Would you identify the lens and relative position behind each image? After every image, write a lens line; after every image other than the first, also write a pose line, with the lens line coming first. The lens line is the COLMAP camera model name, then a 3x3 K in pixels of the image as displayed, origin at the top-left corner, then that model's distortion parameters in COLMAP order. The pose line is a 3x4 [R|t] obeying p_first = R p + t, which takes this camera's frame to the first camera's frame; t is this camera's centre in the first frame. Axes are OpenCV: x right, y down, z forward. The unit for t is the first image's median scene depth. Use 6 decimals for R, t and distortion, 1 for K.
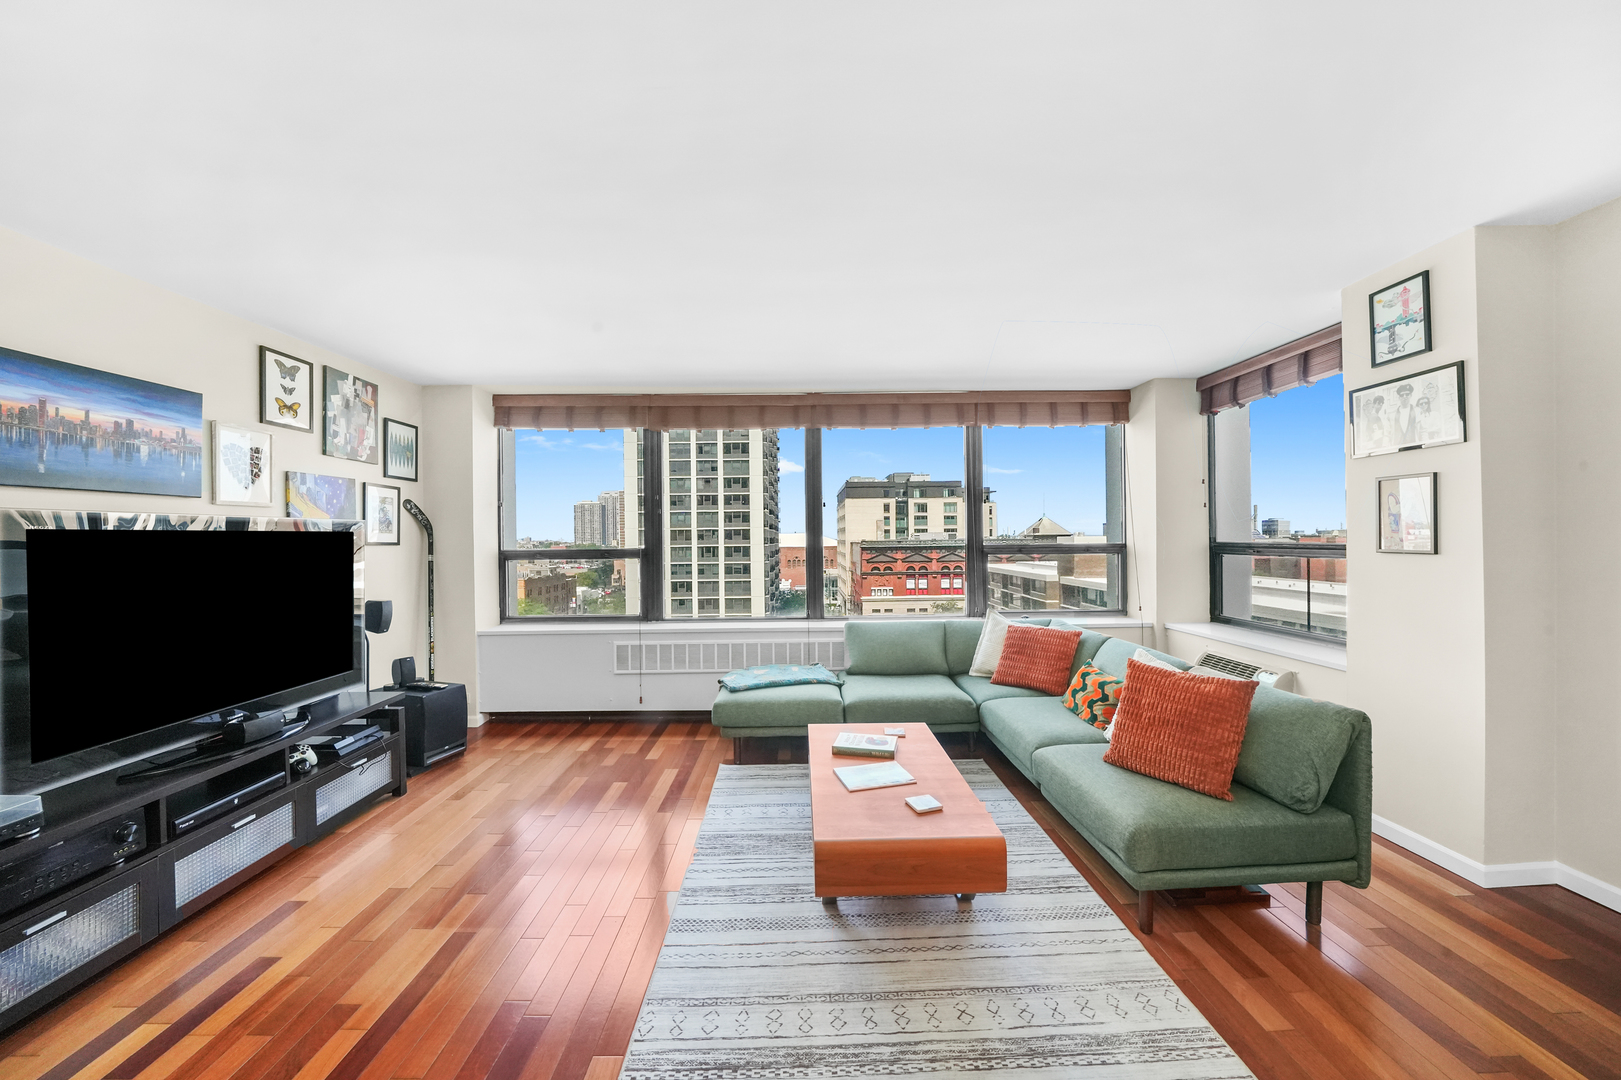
lens RADIAL K [[580.2, 0, 804.4], [0, 580.2, 538.5], [0, 0, 1]] dist [-0.021563, 0.000120]
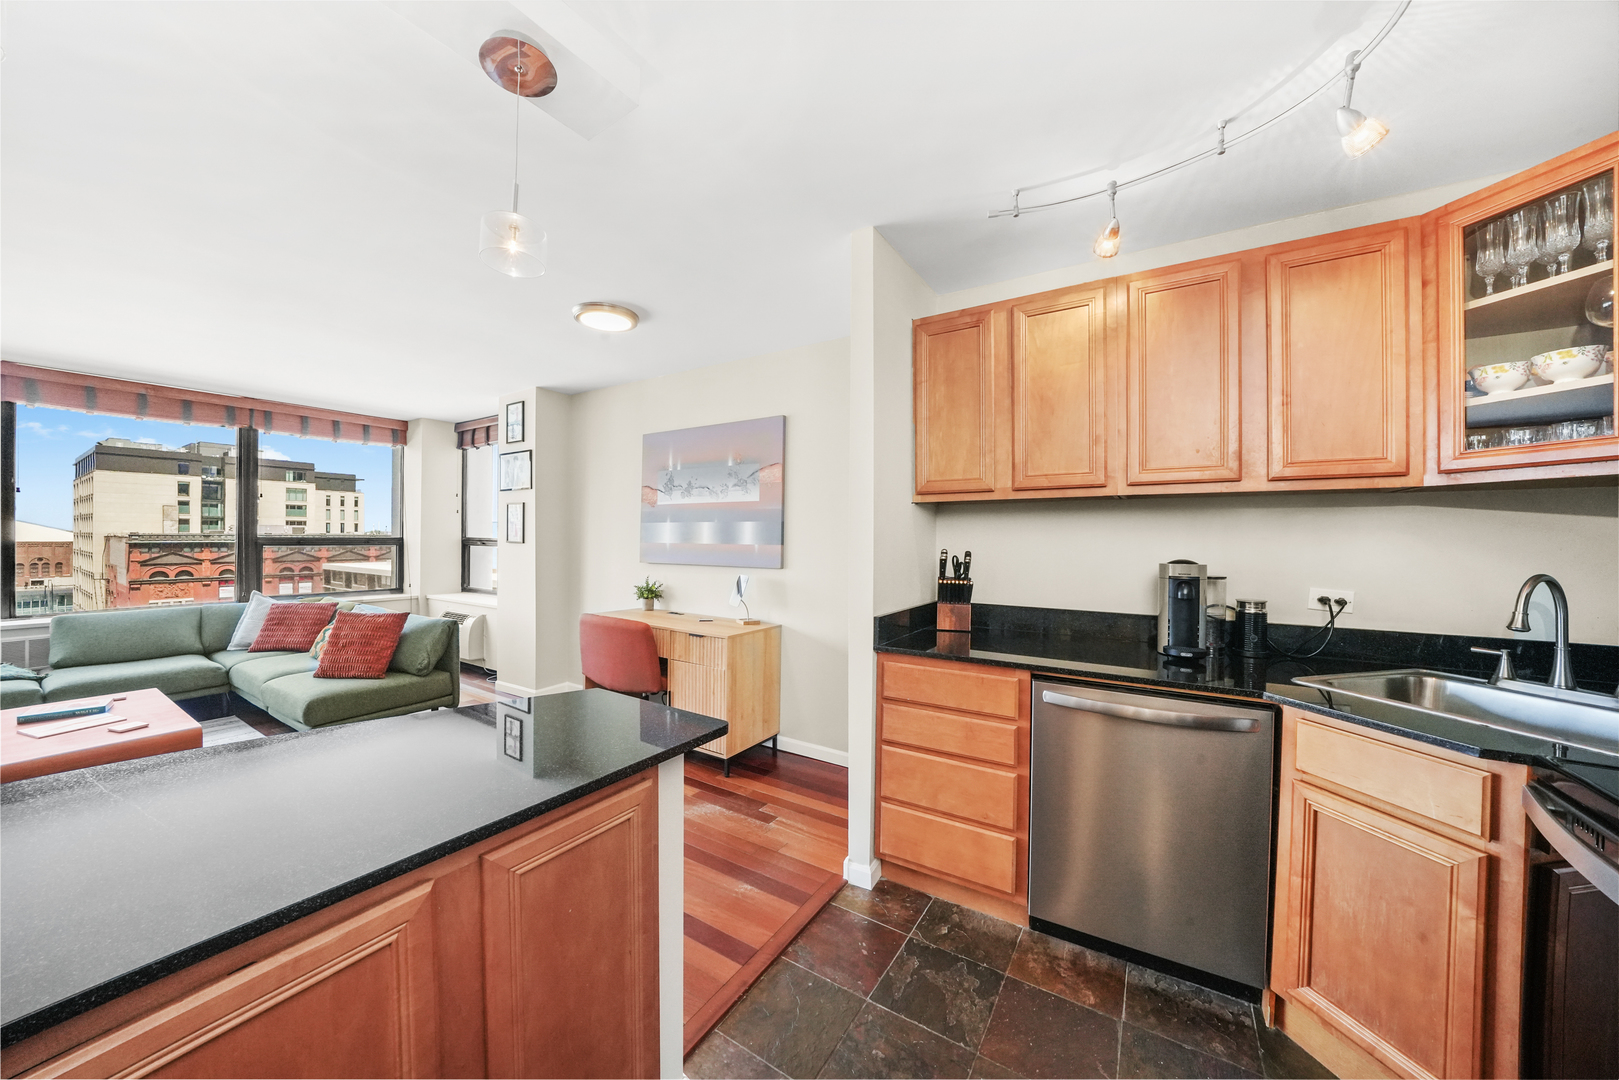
lens RADIAL K [[558.2, 0, 809.5], [0, 558.2, 540.0], [0, 0, 1]] dist [-0.031511, 0.004133]
pose [[0.540318, 0.011136, 0.841387, 0.007264], [-0.016116, 0.999866, -0.002884, 0.003545], [-0.841307, -0.012002, 0.540425, -0.568380]]
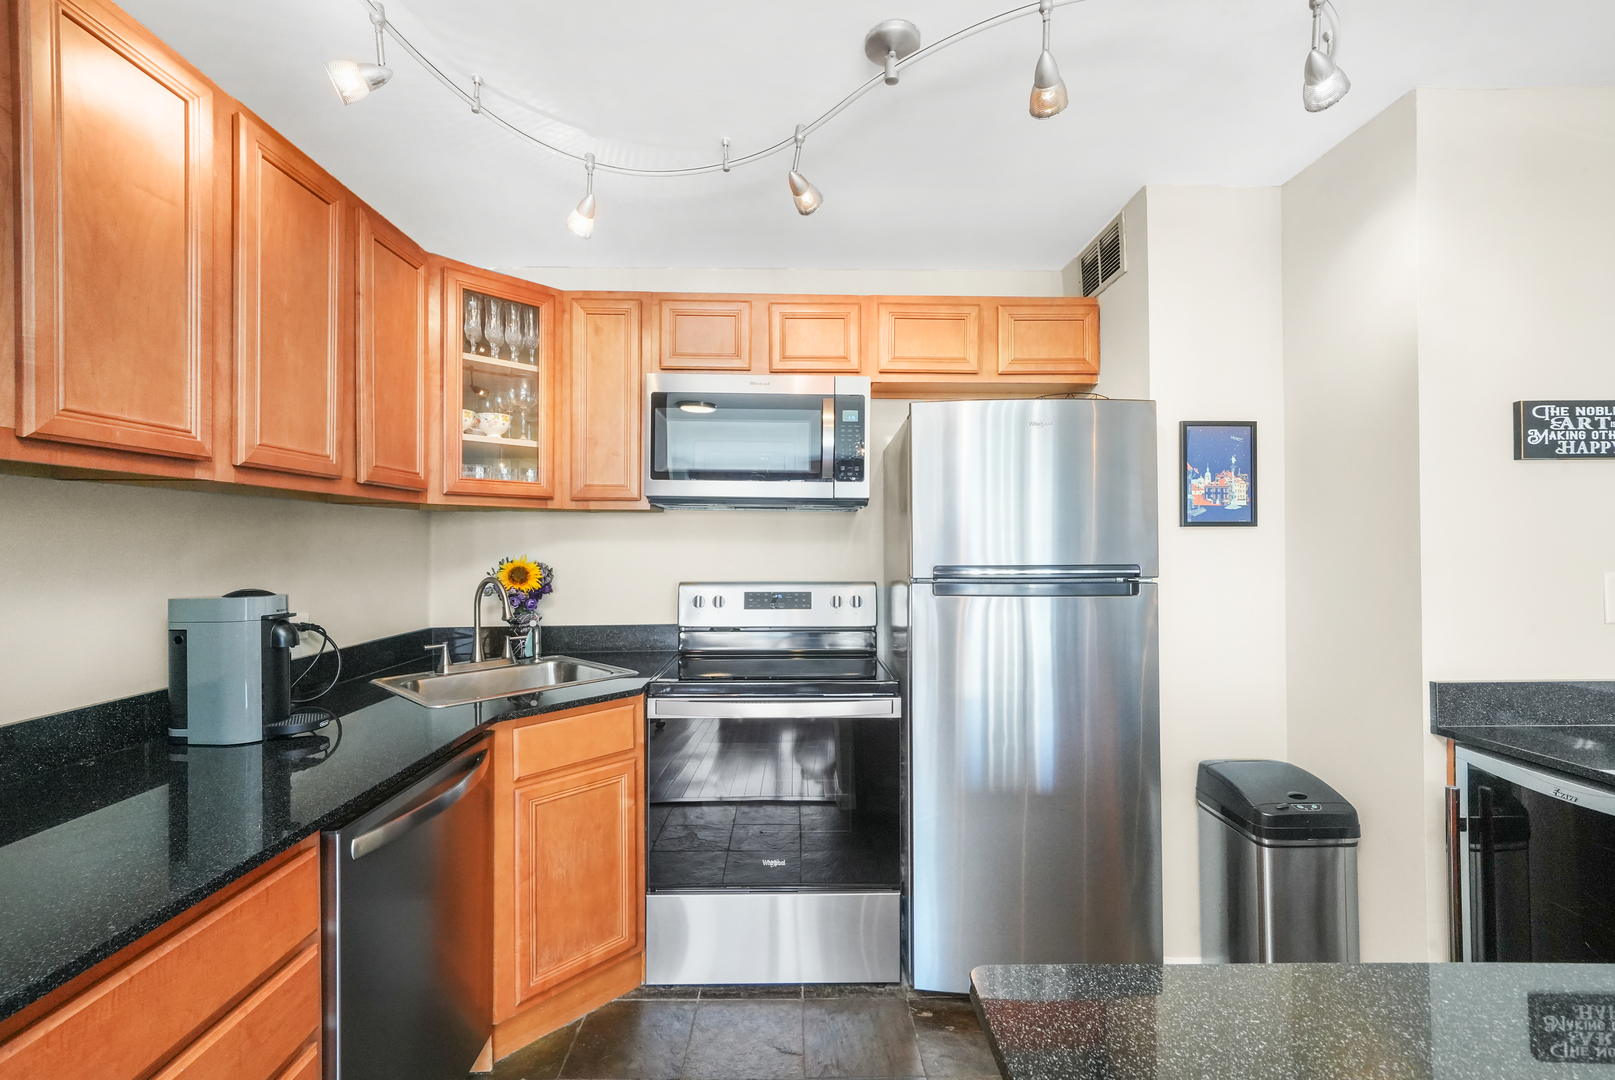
lens RADIAL K [[693.6, 0, 807.5], [0, 693.6, 540.0], [0, 0, 1]] dist [0.003142, 0.000561]
pose [[-0.999716, 0.016517, -0.017207, 0.311557], [0.016684, 0.999815, -0.009599, -0.005476], [0.017045, -0.009883, -0.999806, -0.146329]]
